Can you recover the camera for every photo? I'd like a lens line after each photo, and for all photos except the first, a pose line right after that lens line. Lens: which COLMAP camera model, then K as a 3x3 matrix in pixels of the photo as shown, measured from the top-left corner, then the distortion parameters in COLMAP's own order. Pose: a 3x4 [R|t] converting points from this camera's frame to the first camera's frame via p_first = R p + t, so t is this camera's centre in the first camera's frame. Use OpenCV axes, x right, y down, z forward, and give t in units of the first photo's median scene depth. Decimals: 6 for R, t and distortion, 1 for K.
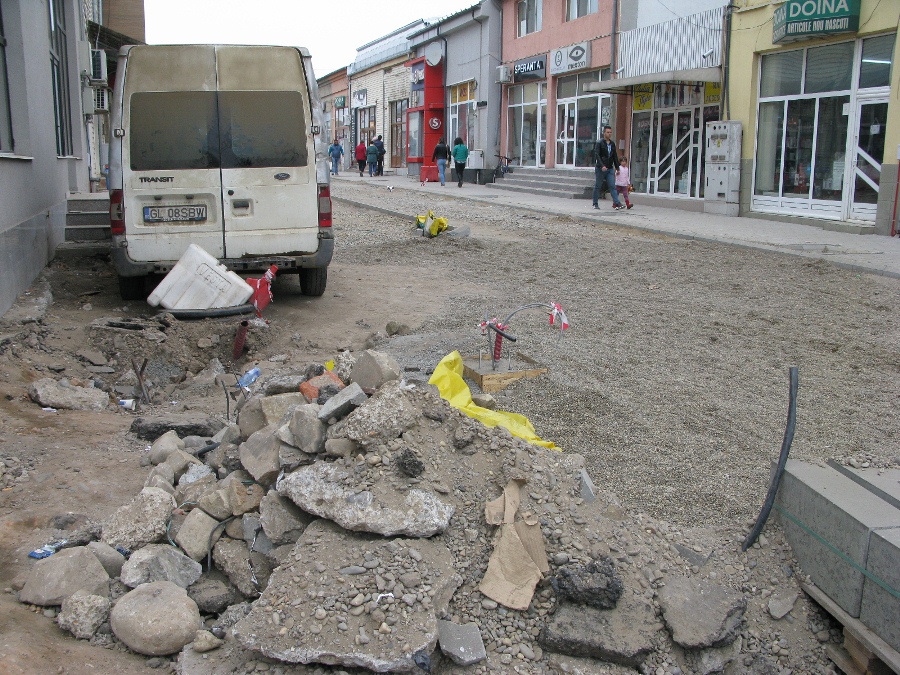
lens RADIAL K [[913.6, 0, 460.4], [0, 913.6, 353.8], [0, 0, 1]] dist [-0.214455, 0.259601]
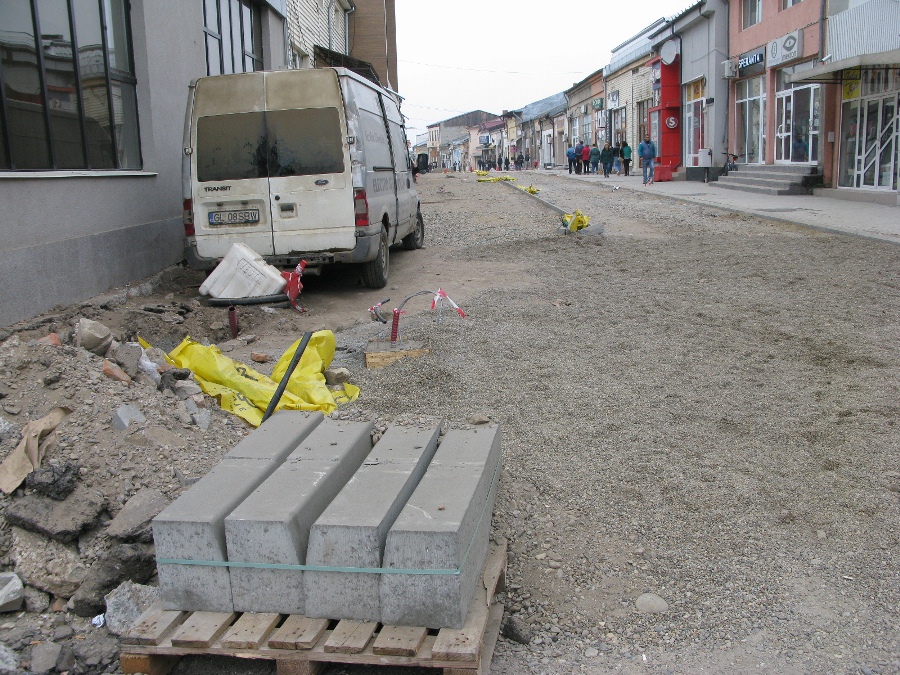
lens RADIAL K [[913.6, 0, 460.4], [0, 913.6, 353.8], [0, 0, 1]] dist [-0.214455, 0.259601]
pose [[0.946407, 0.023576, -0.322115, 0.120924], [-0.024163, 0.999706, 0.002174, 0.004520], [0.322072, 0.005726, 0.946698, -0.007987]]
